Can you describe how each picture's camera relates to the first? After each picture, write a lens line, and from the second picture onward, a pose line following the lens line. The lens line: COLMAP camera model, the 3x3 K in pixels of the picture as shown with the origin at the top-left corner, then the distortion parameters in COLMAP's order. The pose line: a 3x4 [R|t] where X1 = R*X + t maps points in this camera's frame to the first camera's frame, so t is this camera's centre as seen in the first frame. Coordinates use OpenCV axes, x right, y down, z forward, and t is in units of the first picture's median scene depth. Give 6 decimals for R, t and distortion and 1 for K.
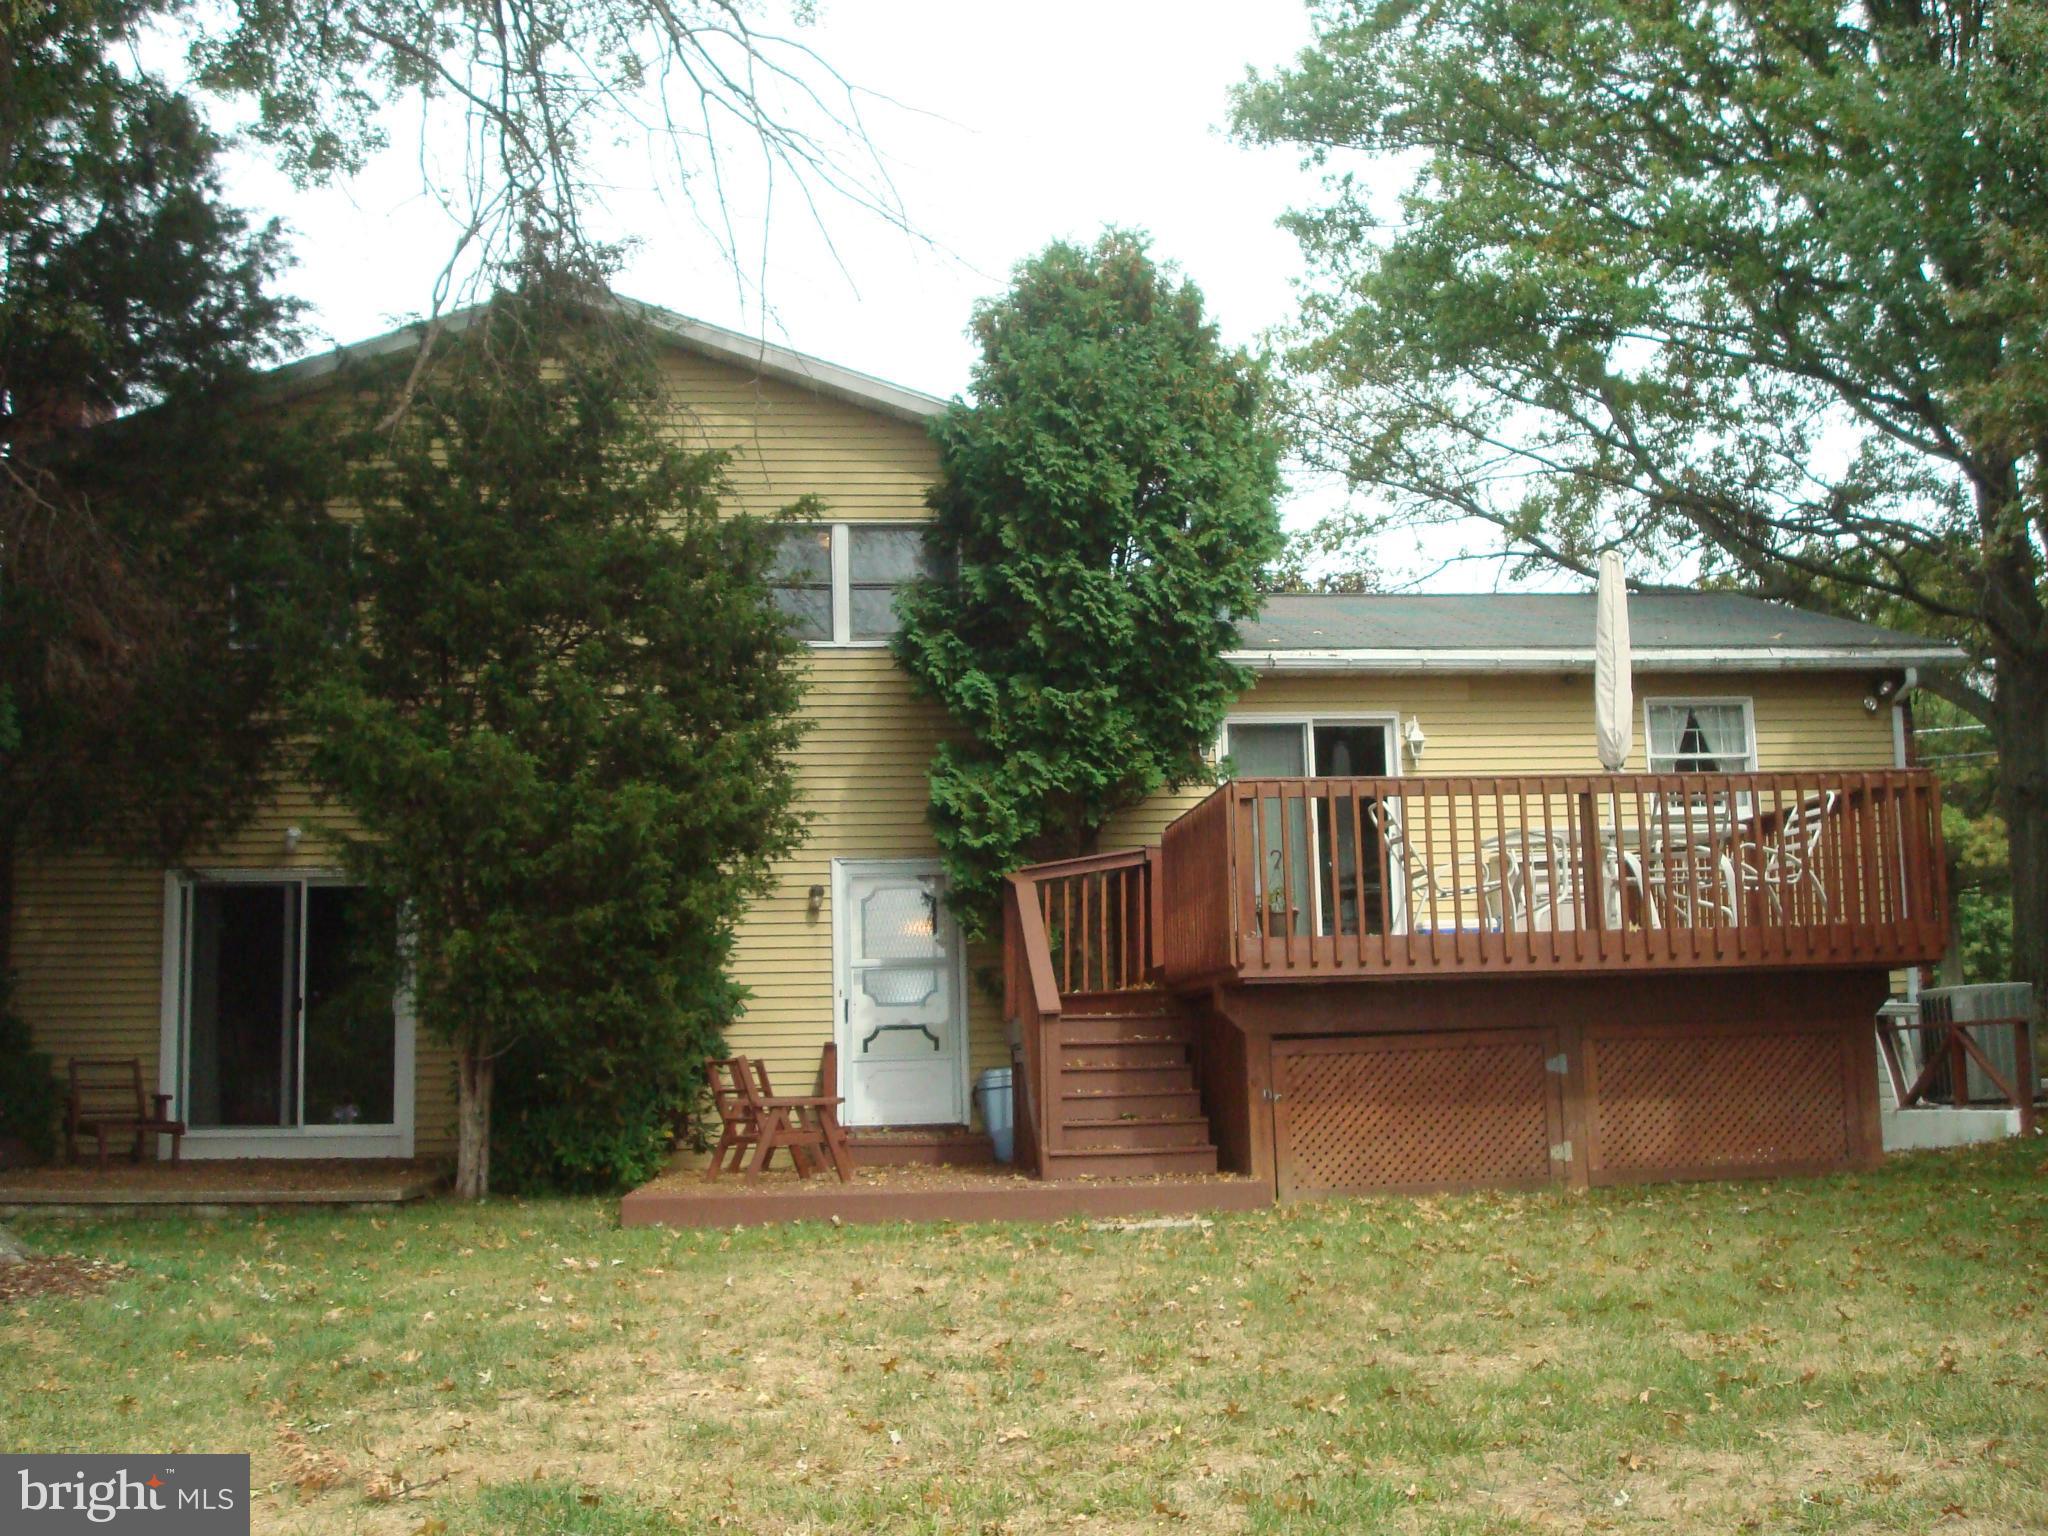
lens RADIAL K [[2175.9, 0, 1012.8], [0, 2175.9, 745.2], [0, 0, 1]] dist [-0.063574, -0.157636]
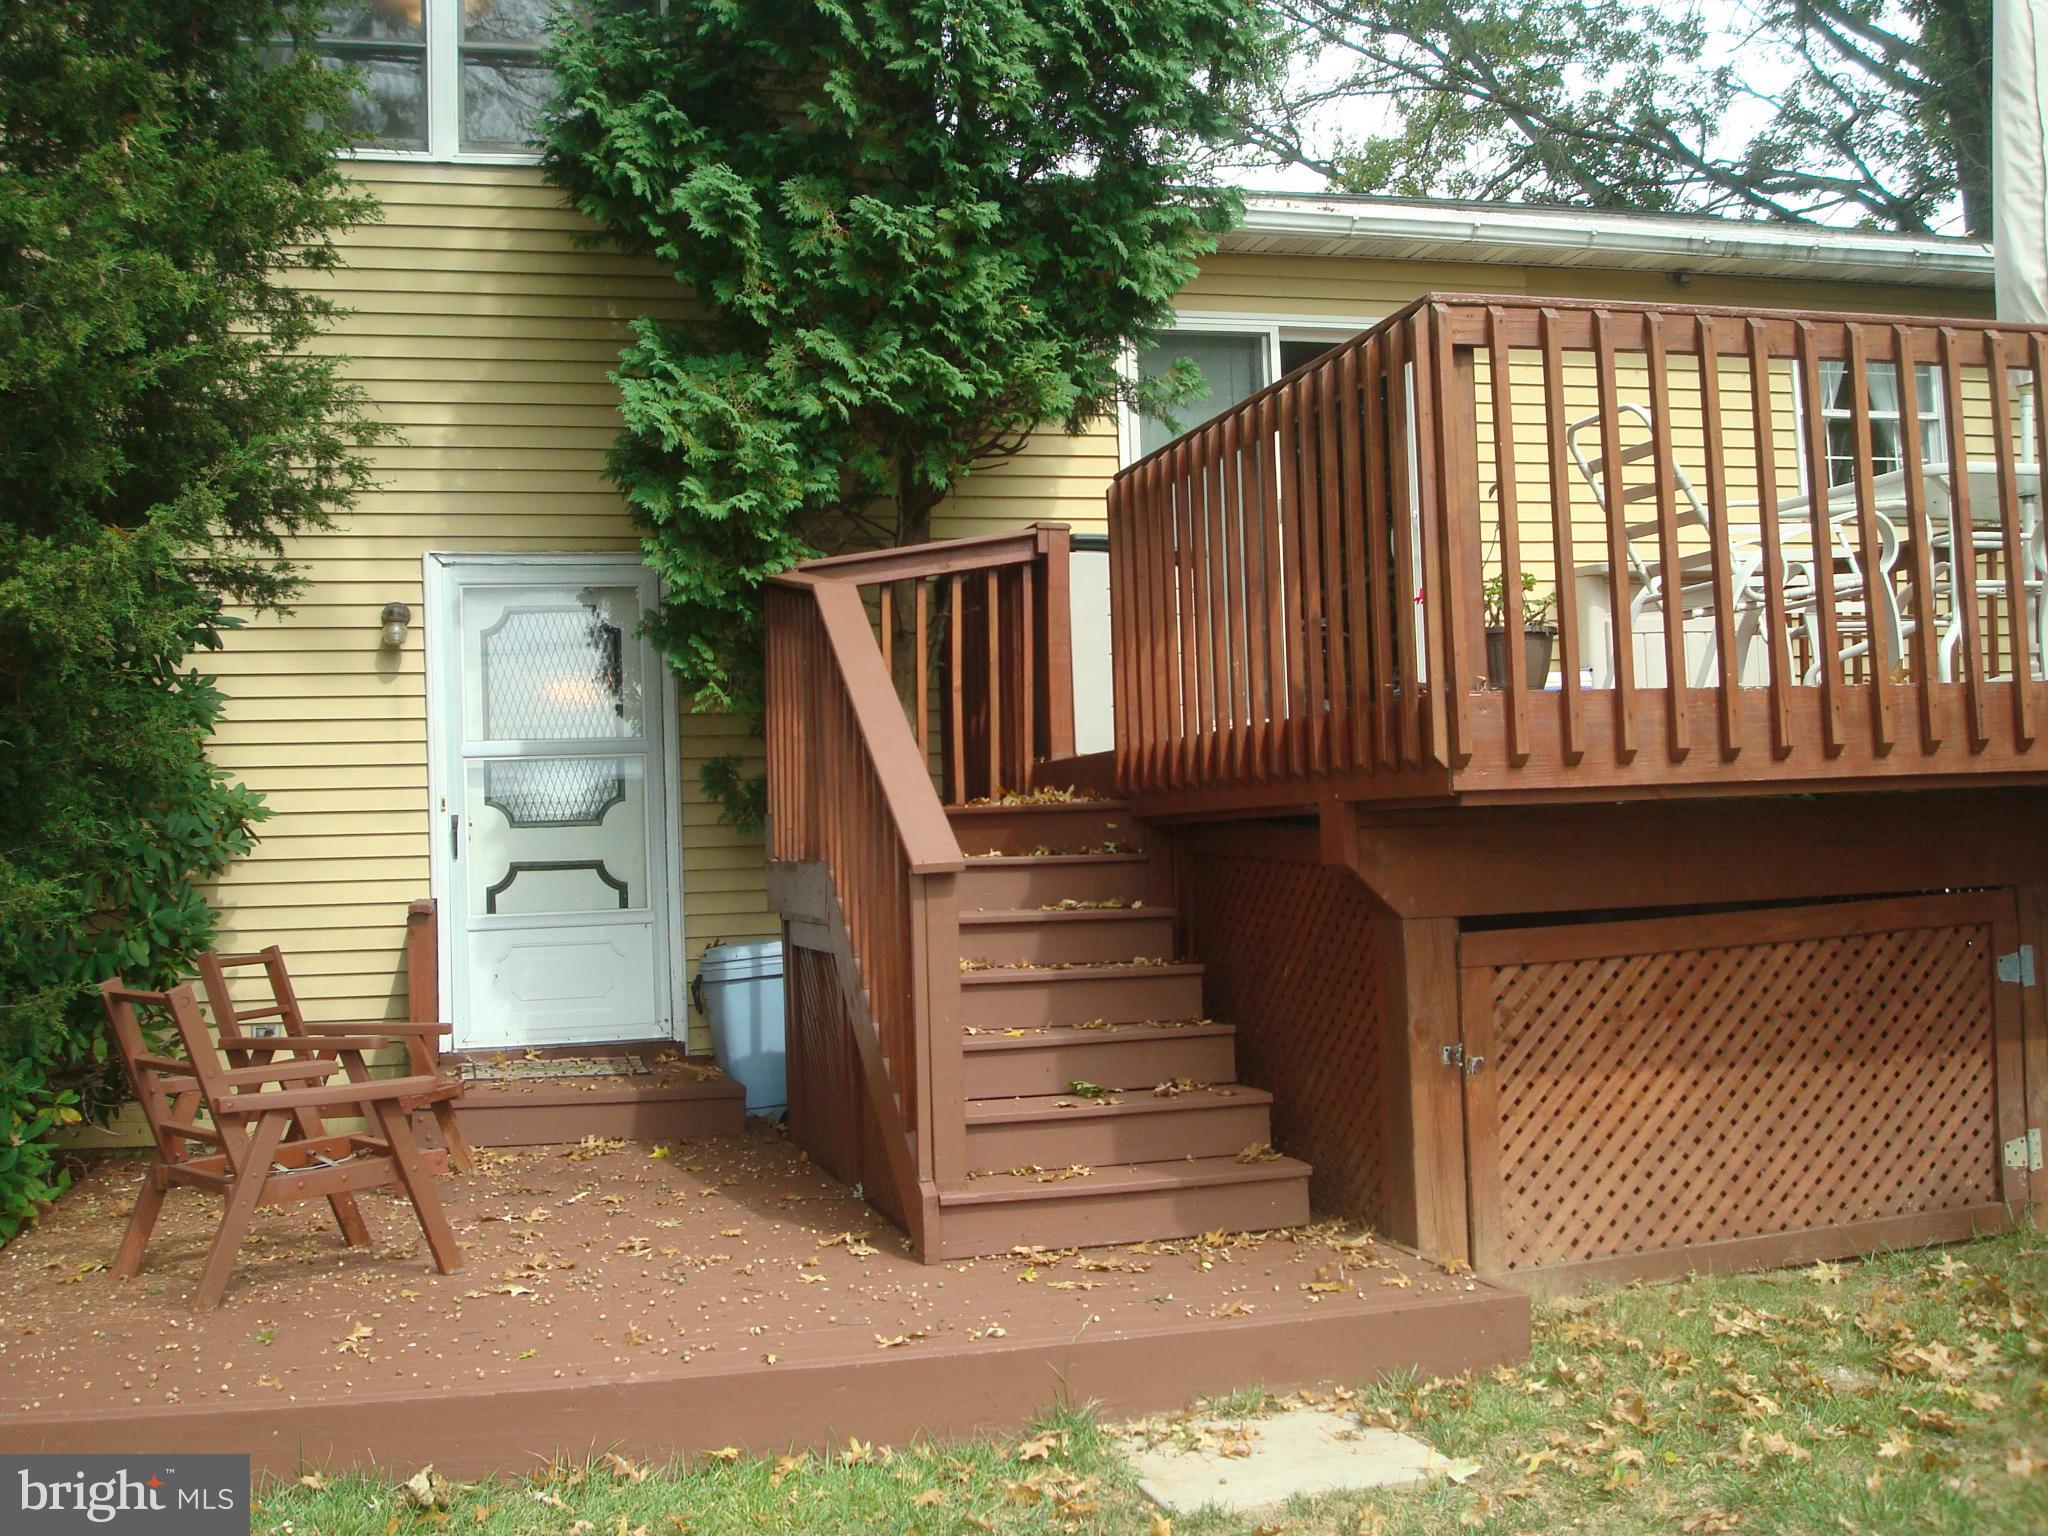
lens RADIAL K [[2175.9, 0, 1012.8], [0, 2175.9, 745.2], [0, 0, 1]] dist [-0.063574, -0.157636]
pose [[0.985322, -0.002190, 0.170694, -0.034570], [-0.015384, 0.994710, 0.101563, 0.046806], [-0.170013, -0.102699, 0.980076, 0.492225]]
